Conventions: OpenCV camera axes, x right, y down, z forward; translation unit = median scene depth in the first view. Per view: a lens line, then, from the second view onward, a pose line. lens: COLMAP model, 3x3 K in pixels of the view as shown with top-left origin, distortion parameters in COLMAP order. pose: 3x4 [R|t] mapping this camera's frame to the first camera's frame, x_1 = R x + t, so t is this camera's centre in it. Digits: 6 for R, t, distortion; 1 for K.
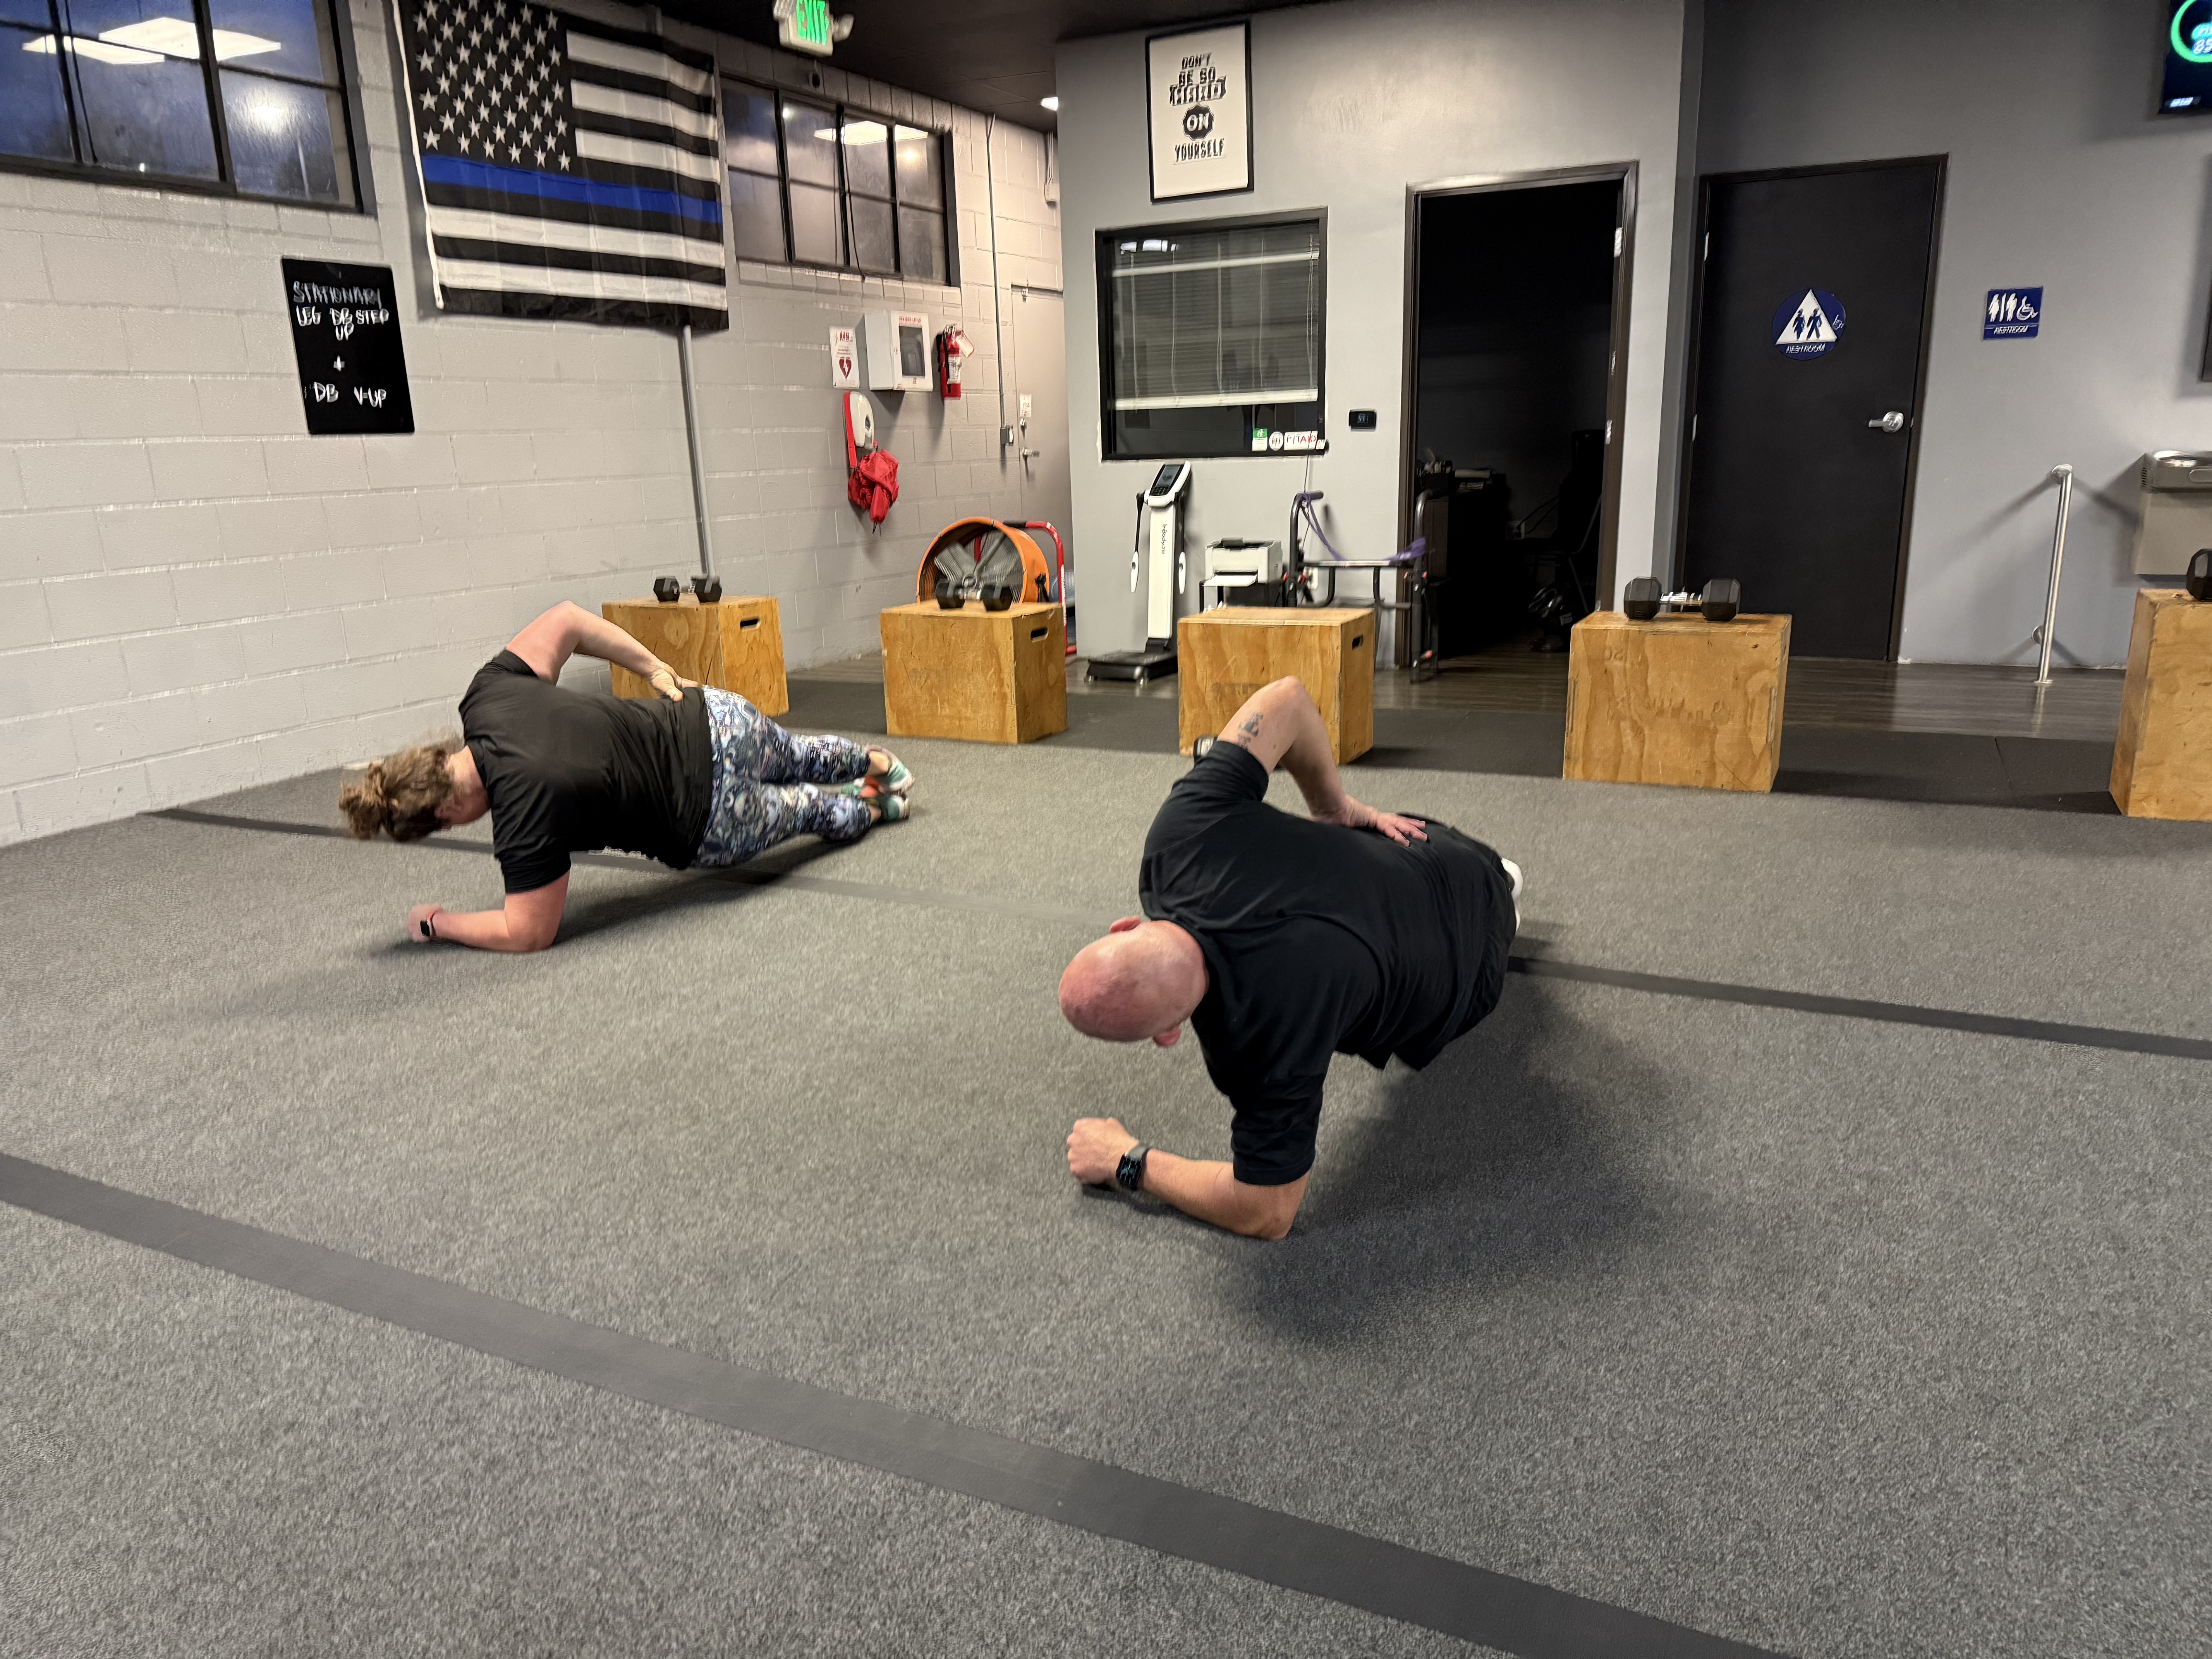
lens RADIAL K [[1569.5, 0, 1111.7], [0, 1569.5, 836.4], [0, 0, 1]] dist [0.038636, -0.034855]
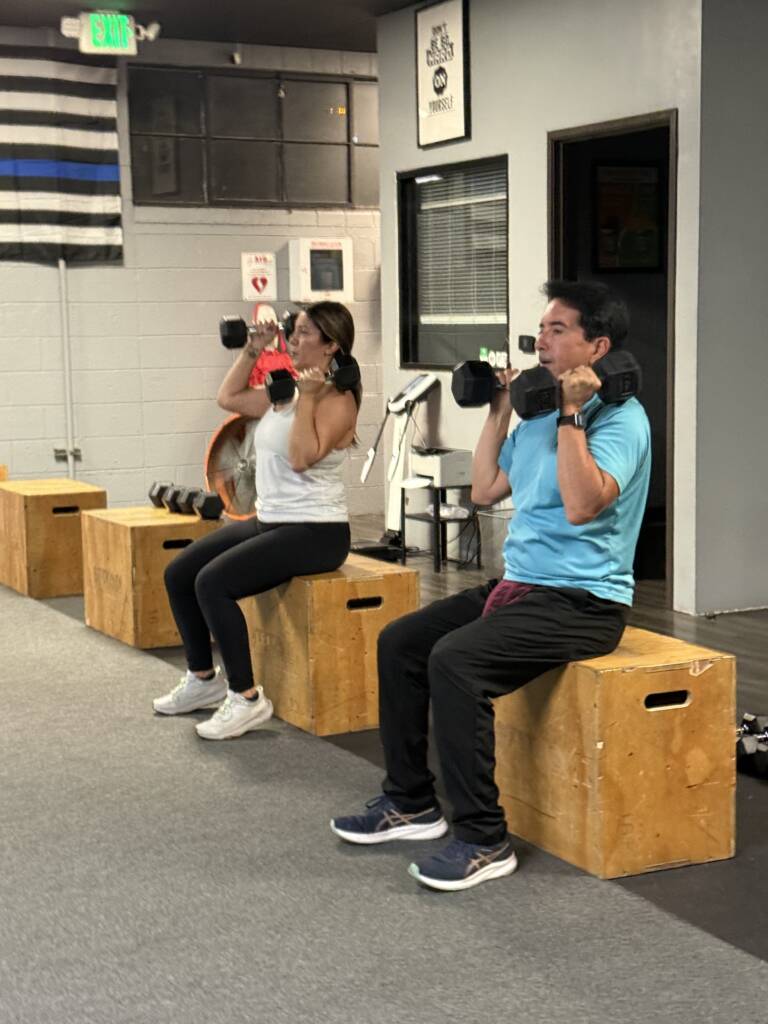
lens RADIAL K [[1734.8, 0, 385.3], [0, 1734.8, 506.8], [0, 0, 1]] dist [0.234310, 0.000000]
pose [[0.809798, 0.083694, -0.580708, 0.804449], [-0.156003, 0.984859, -0.075604, -0.054019], [0.565588, 0.151817, 0.810594, 0.008043]]
